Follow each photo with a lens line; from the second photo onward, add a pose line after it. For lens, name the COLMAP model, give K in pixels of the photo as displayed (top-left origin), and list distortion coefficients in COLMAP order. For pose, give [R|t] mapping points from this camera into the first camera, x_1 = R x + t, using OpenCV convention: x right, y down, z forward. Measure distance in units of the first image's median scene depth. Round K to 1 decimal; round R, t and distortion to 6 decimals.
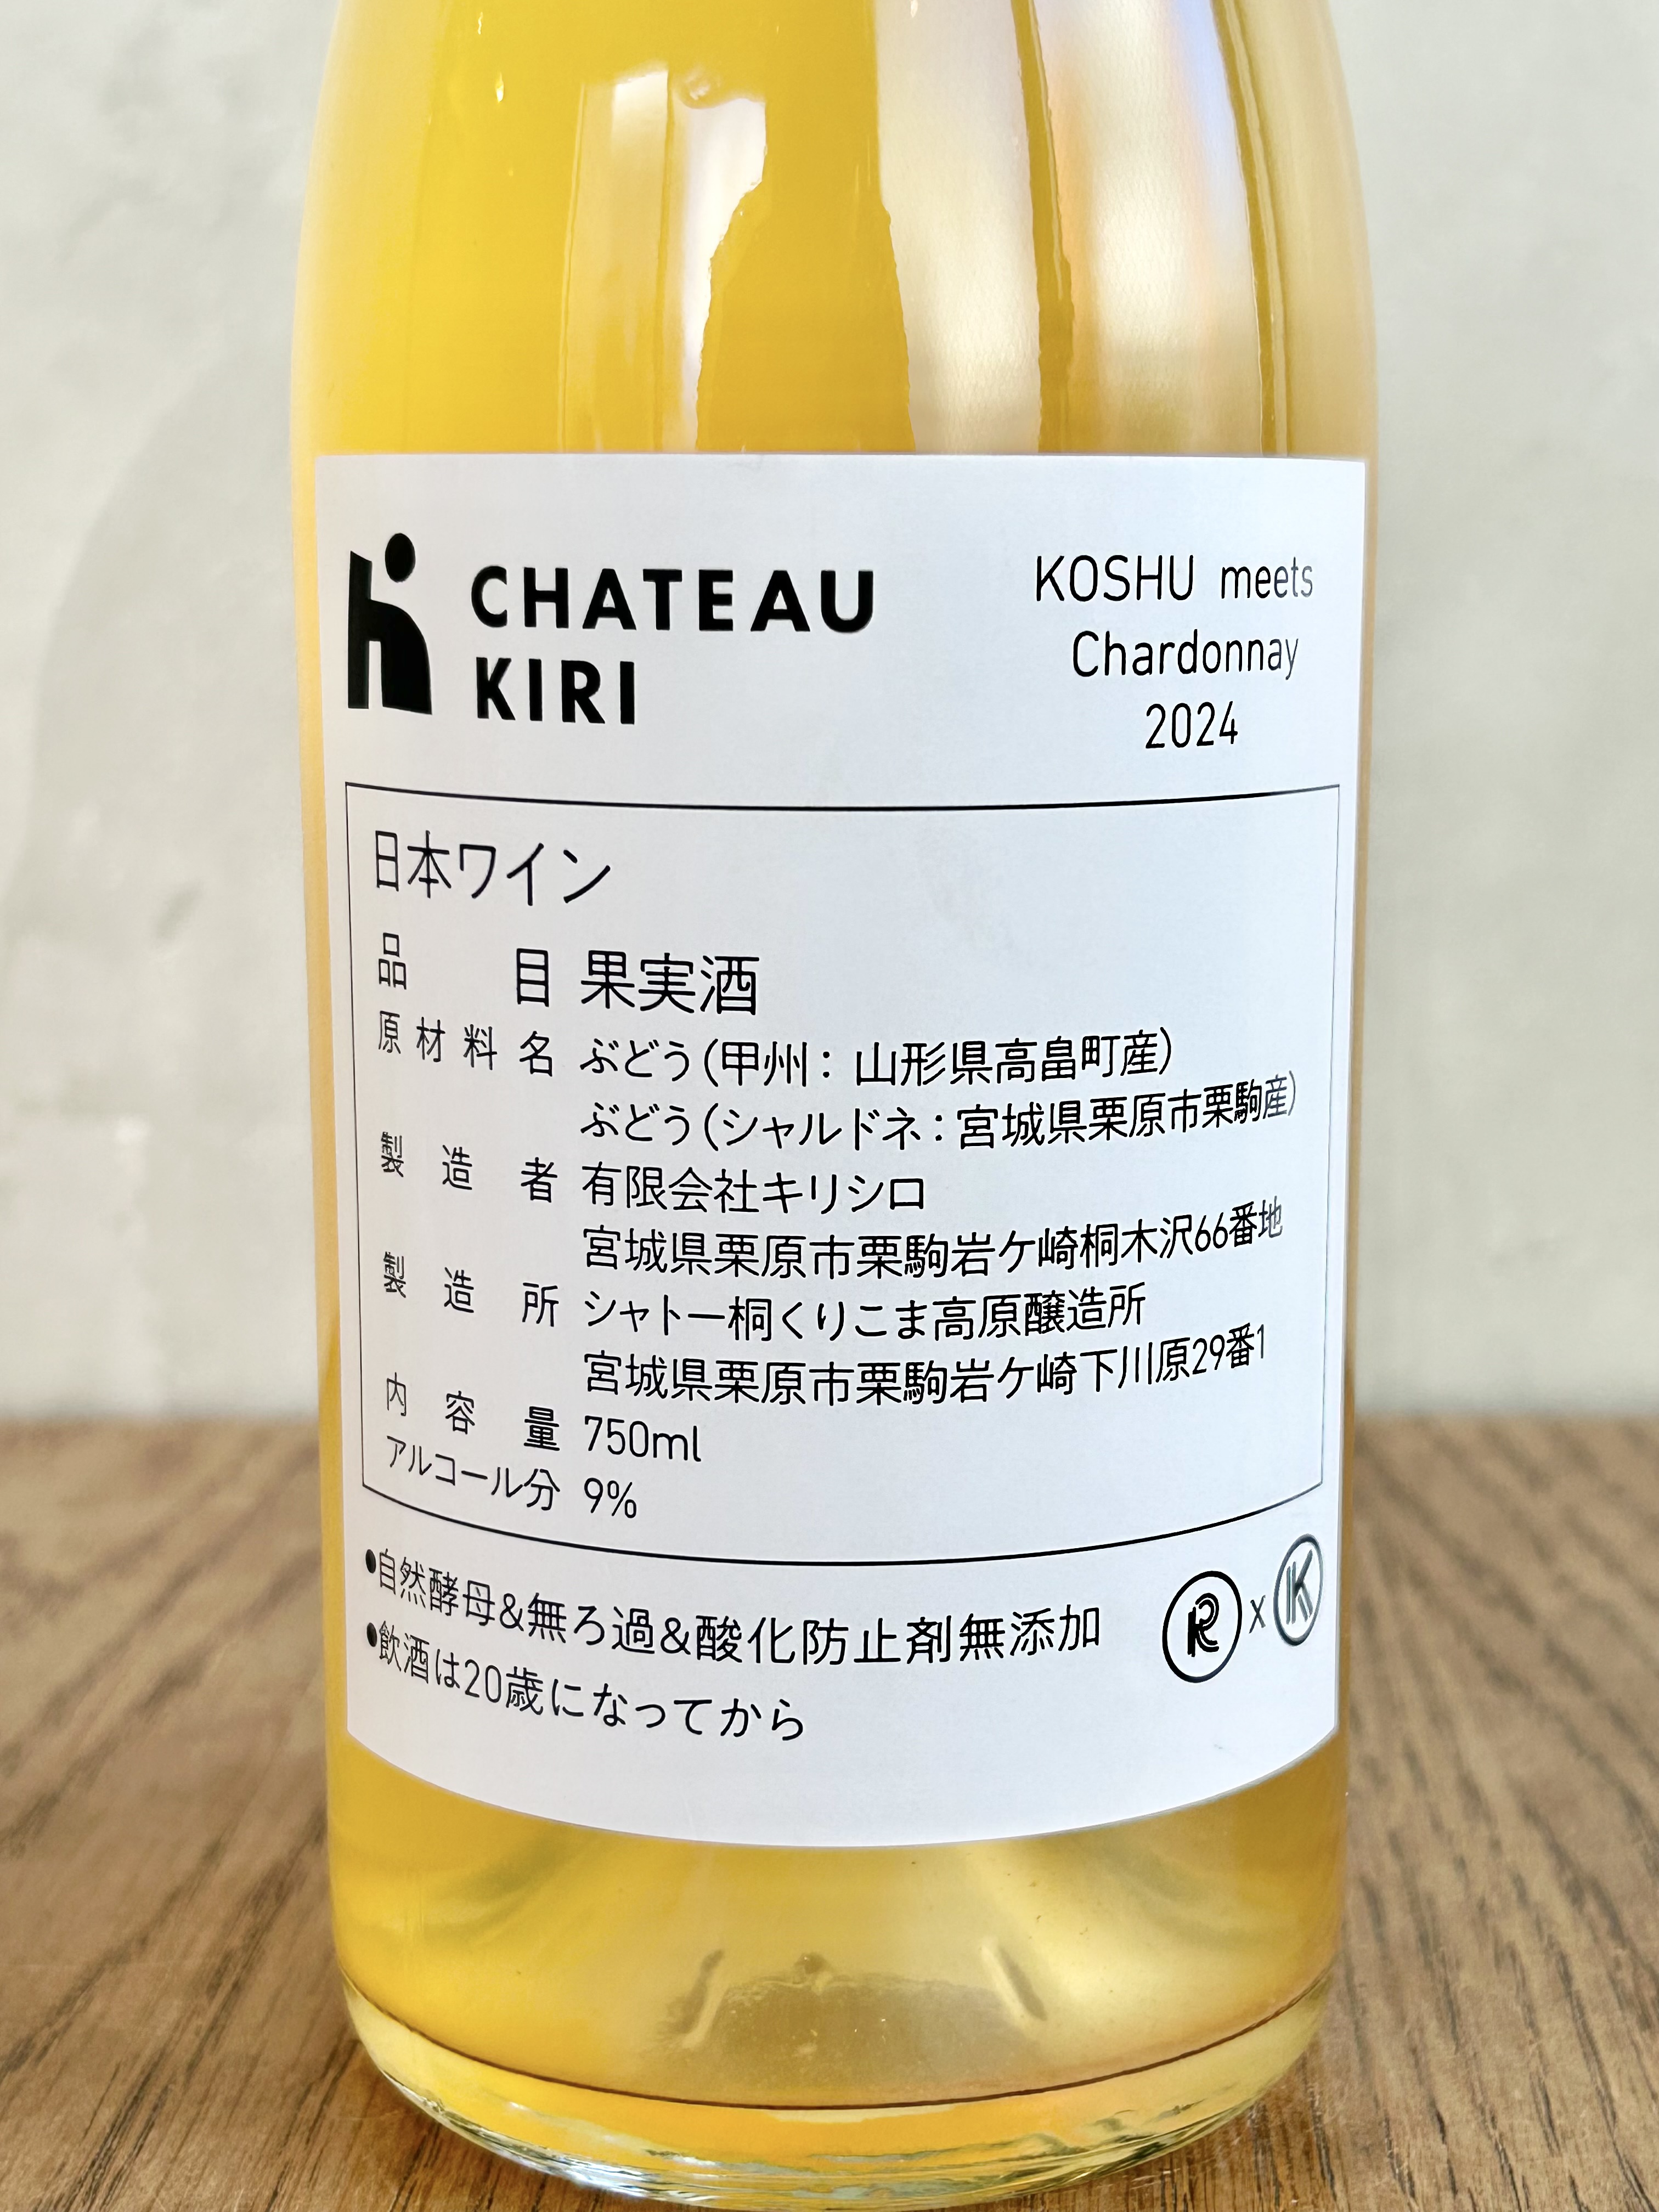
lens RADIAL K [[3461.8, 0, 829.5], [0, 3461.8, 1106.0], [0, 0, 1]] dist [0.134030, -0.187171]
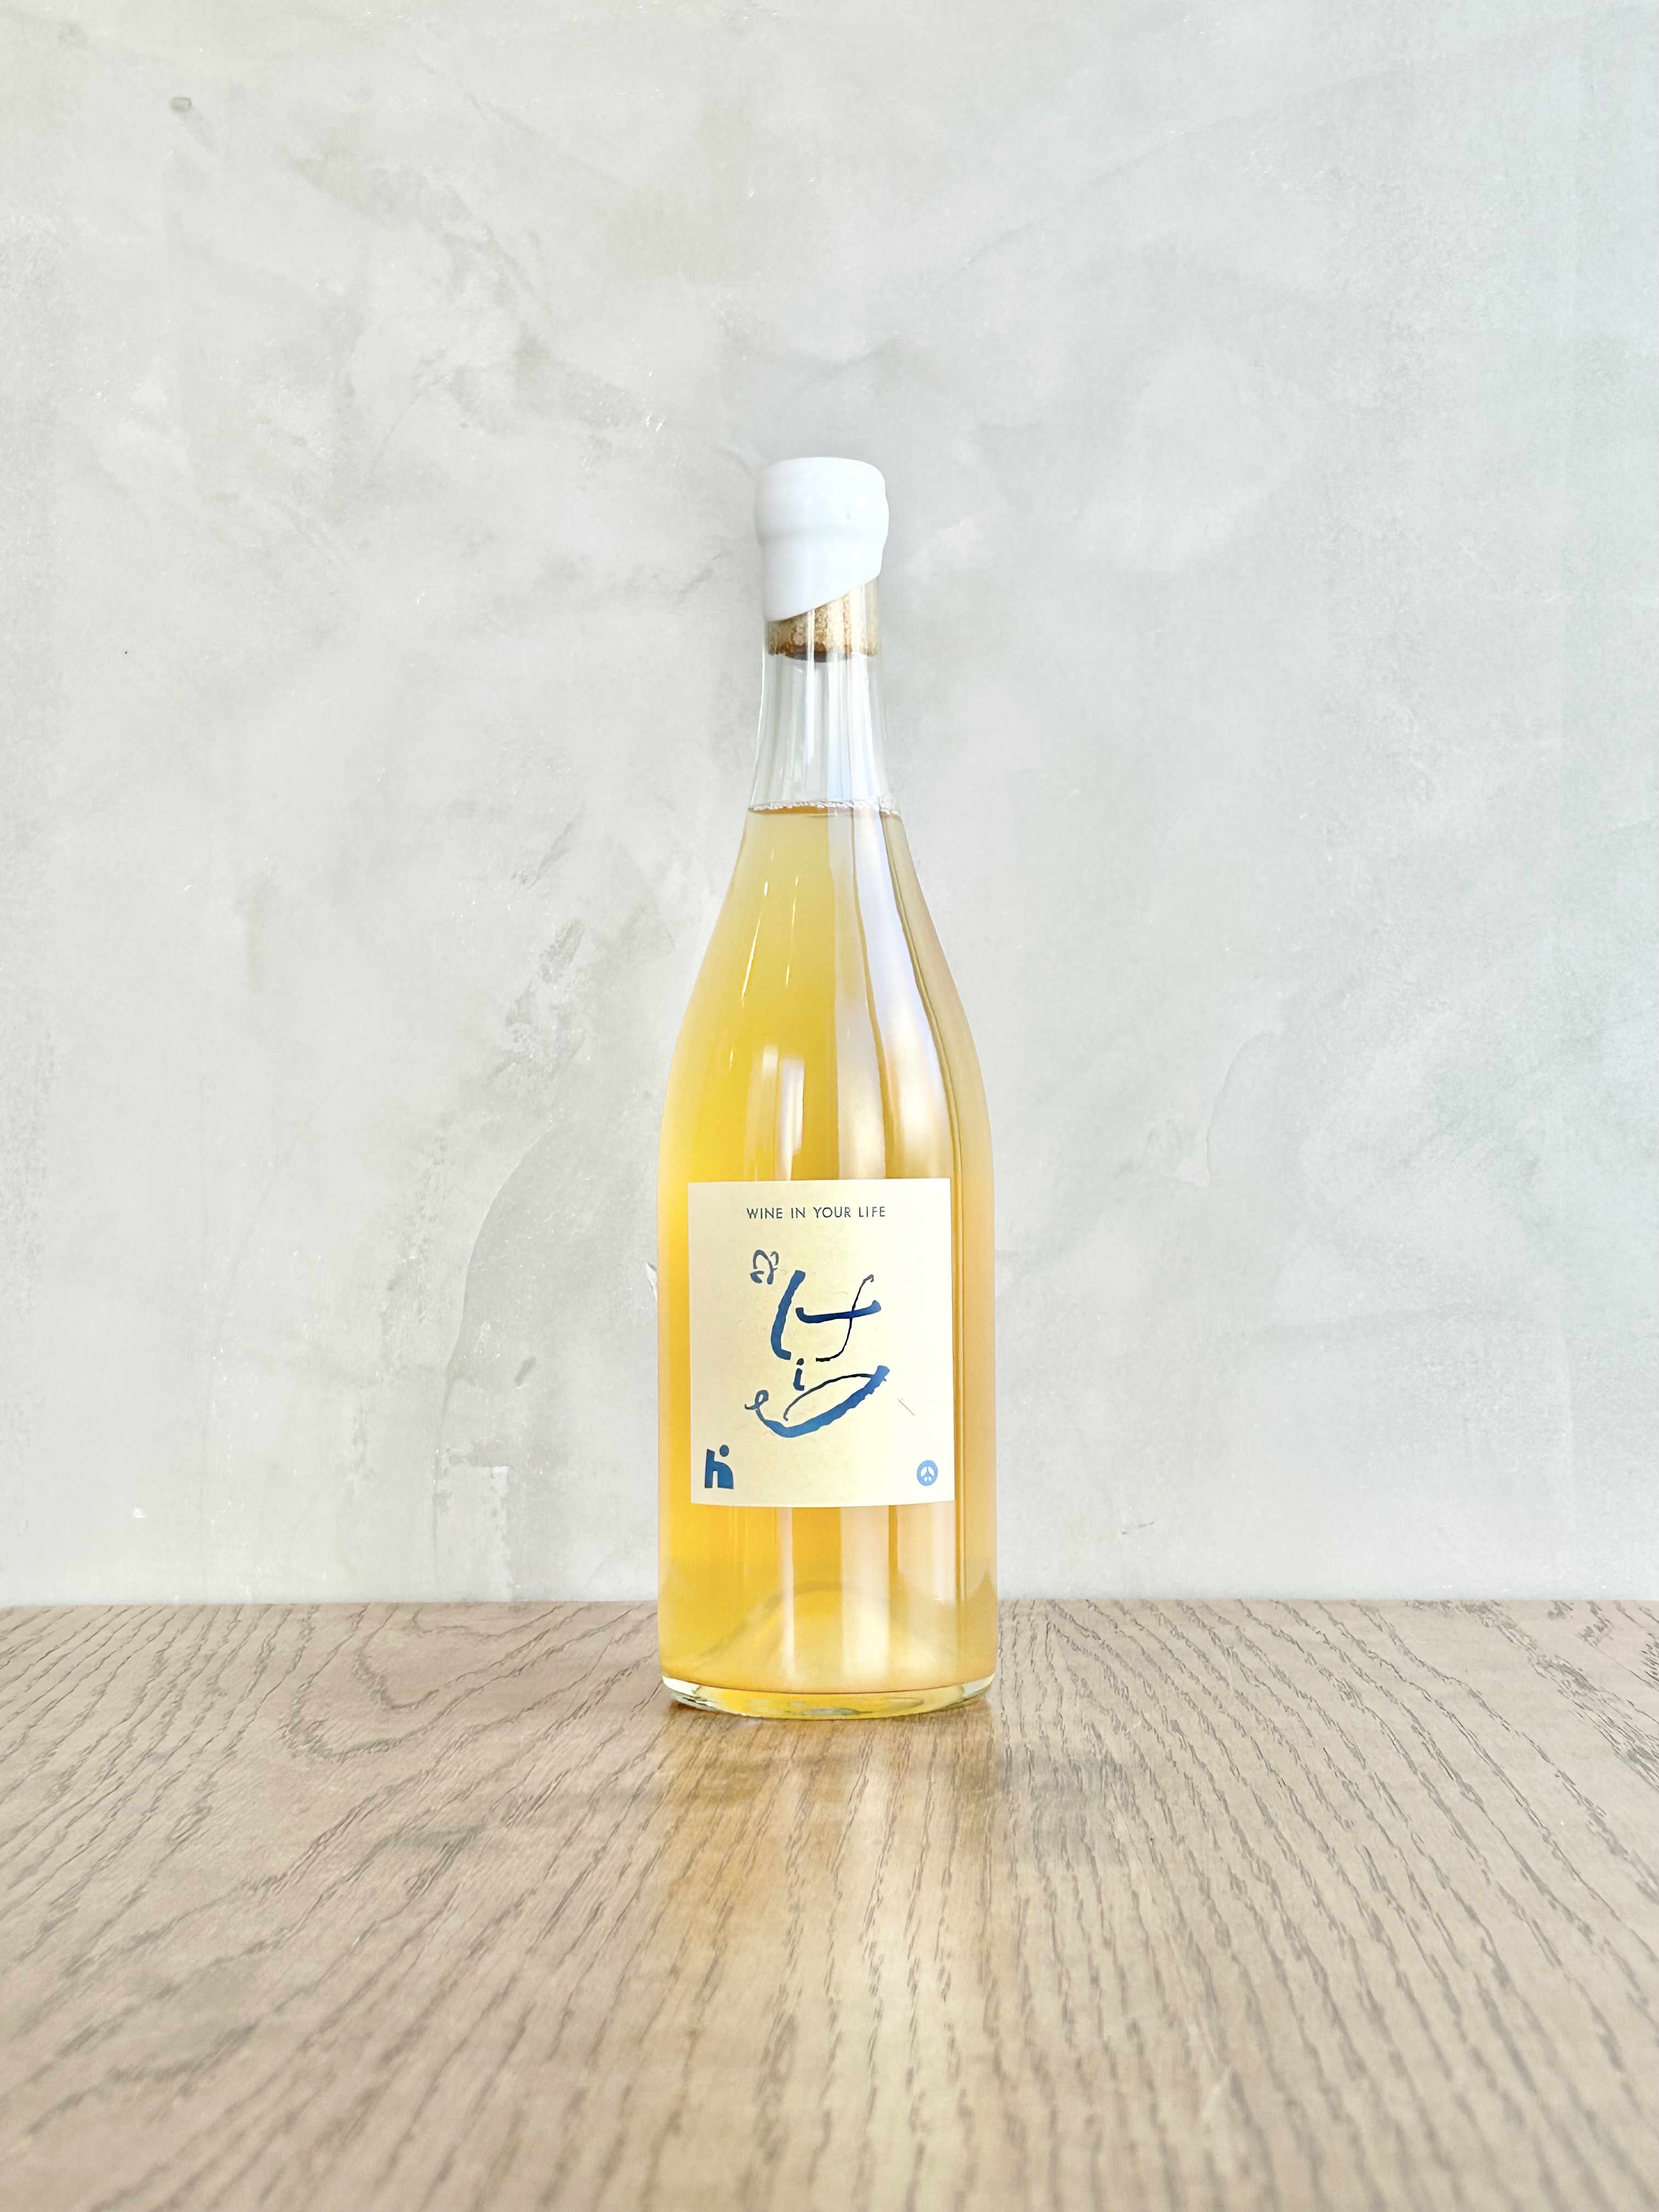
lens RADIAL K [[3461.8, 0, 829.5], [0, 3461.8, 1106.0], [0, 0, 1]] dist [0.134030, -0.187171]
pose [[0.999949, -0.000668, 0.010032, -0.015174], [0.002557, 0.981880, -0.189485, 0.200124], [-0.009723, 0.189501, 0.981832, -1.217548]]
